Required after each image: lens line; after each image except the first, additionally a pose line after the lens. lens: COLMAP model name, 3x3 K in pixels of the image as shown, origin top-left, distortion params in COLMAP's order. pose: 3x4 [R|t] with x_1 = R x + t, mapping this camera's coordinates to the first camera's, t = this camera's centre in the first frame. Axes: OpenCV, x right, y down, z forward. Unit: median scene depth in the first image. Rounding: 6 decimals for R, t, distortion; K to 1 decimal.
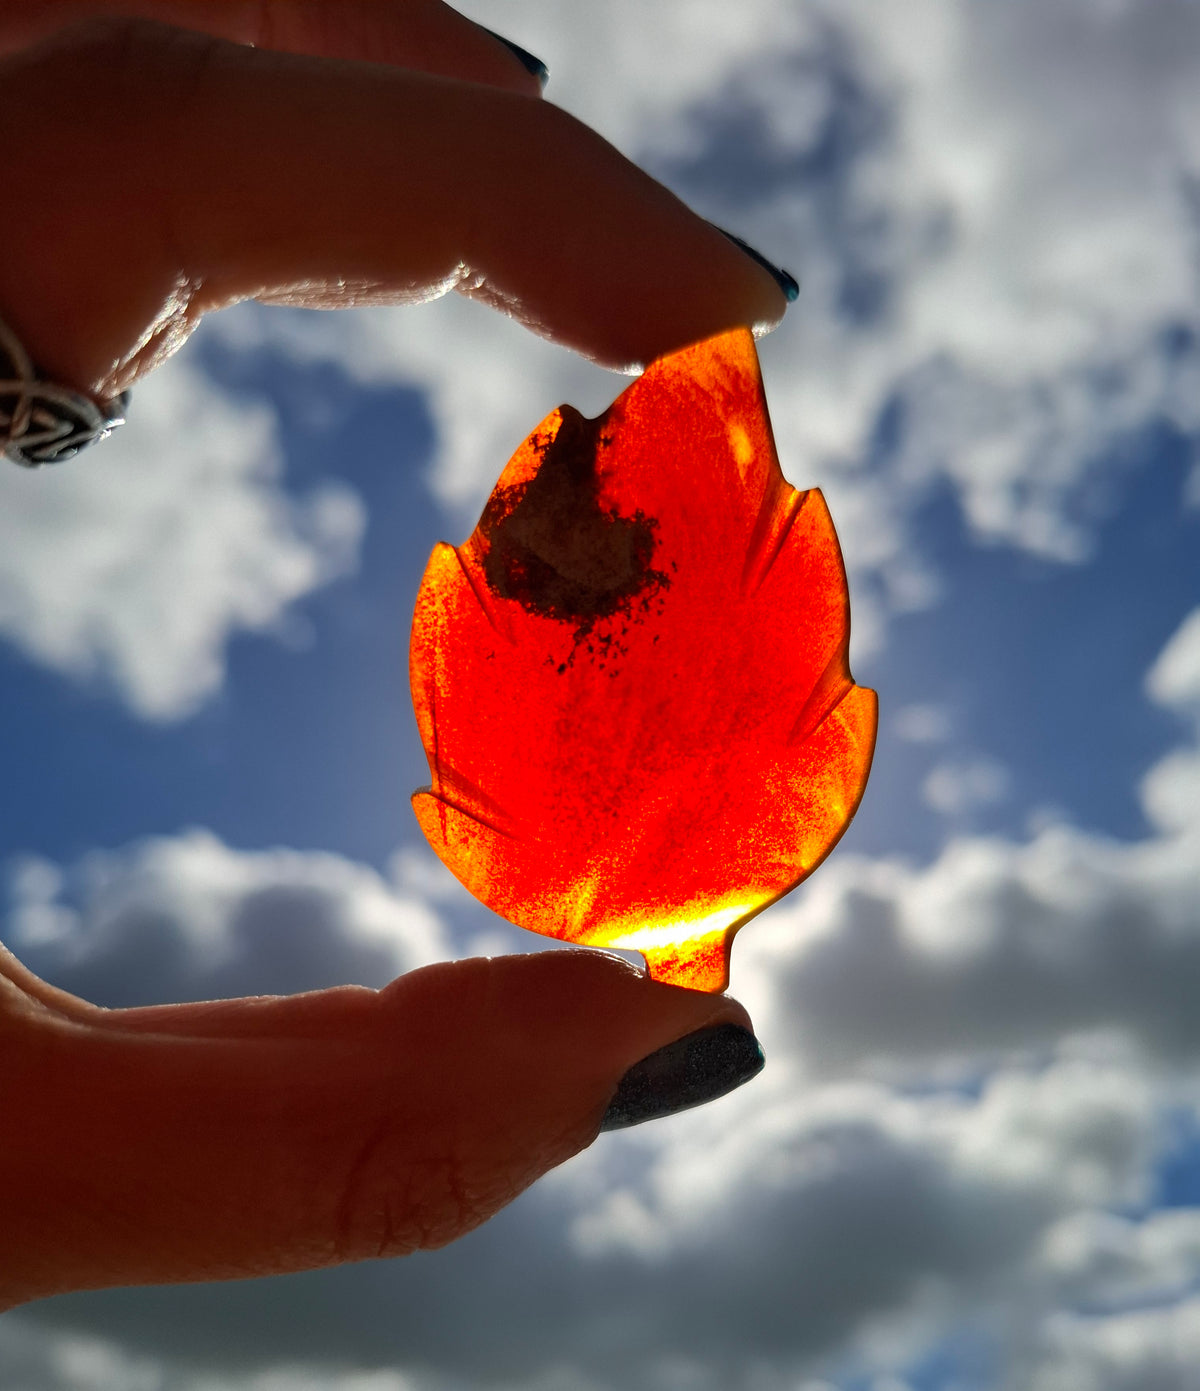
lens RADIAL K [[1439.3, 0, 599.6], [0, 1439.3, 909.6], [0, 0, 1]] dist [-0.004496, -0.021243]
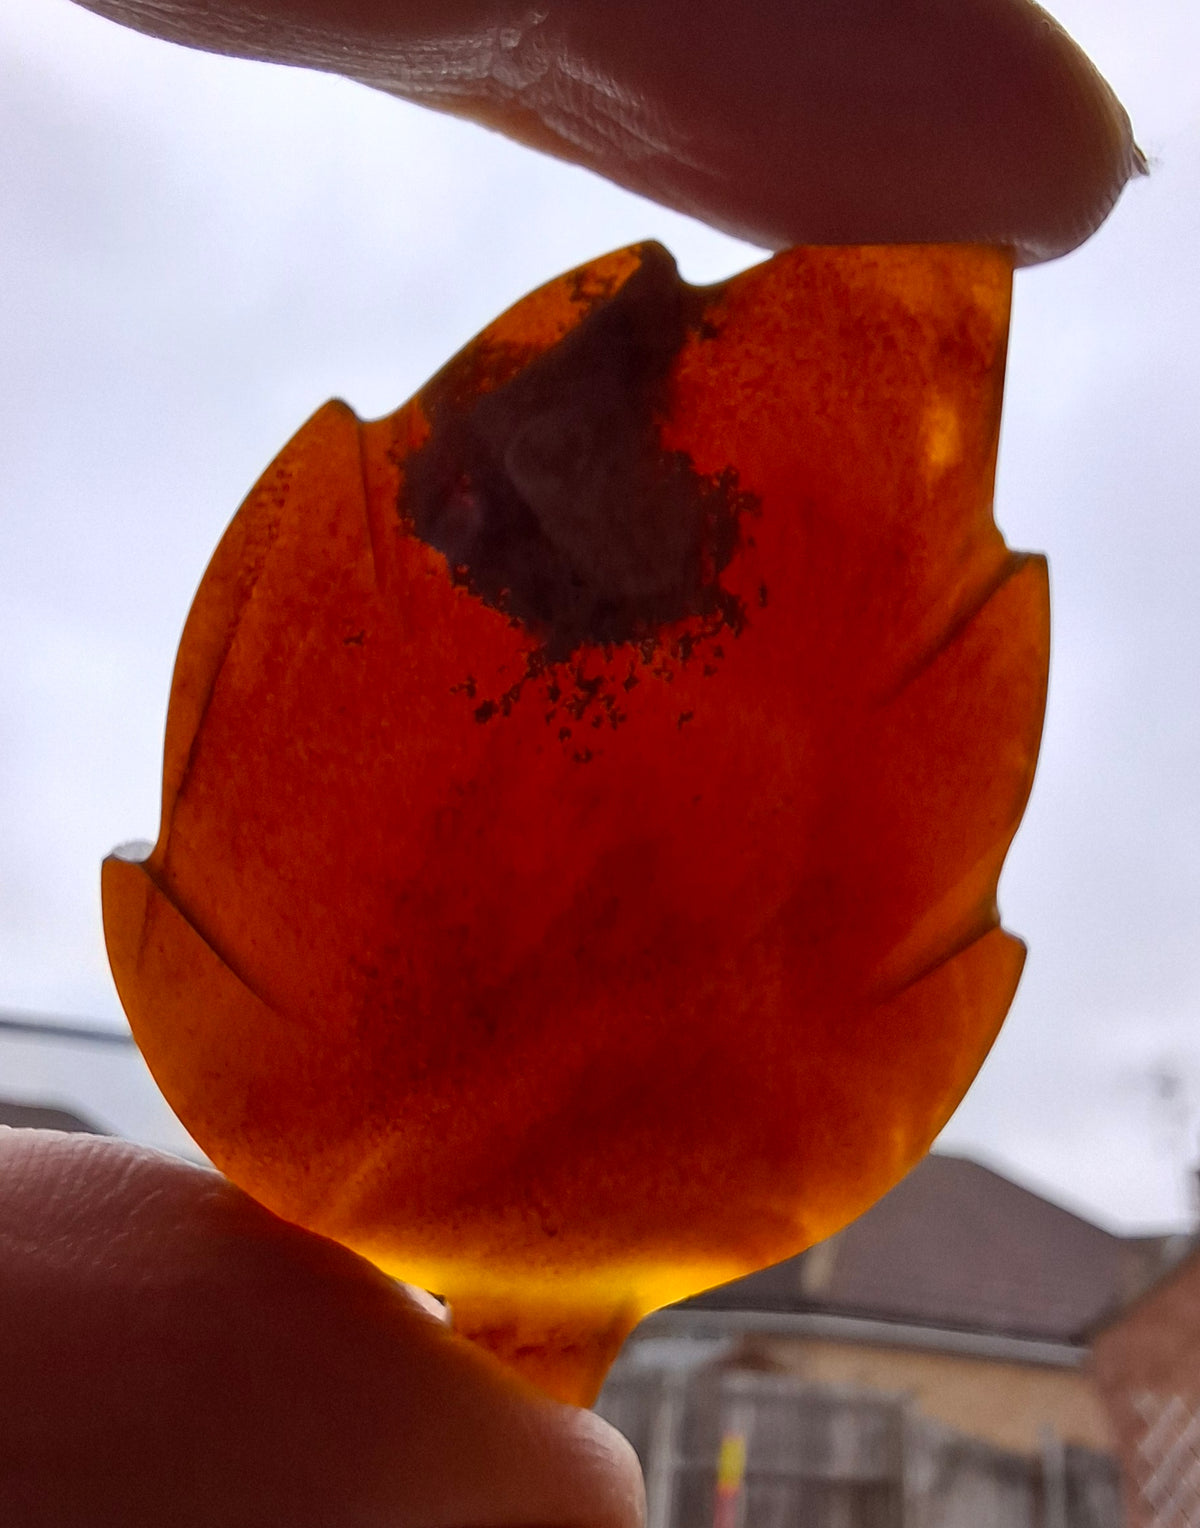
lens RADIAL K [[1383.4, 0, 600.0], [0, 1383.4, 764.0], [0, 0, 1]] dist [-0.018654, -0.007179]
pose [[0.942230, 0.324360, 0.083630, -0.023199], [-0.305893, 0.934939, -0.179774, -0.078546], [-0.136500, 0.143807, 0.980147, 0.539829]]
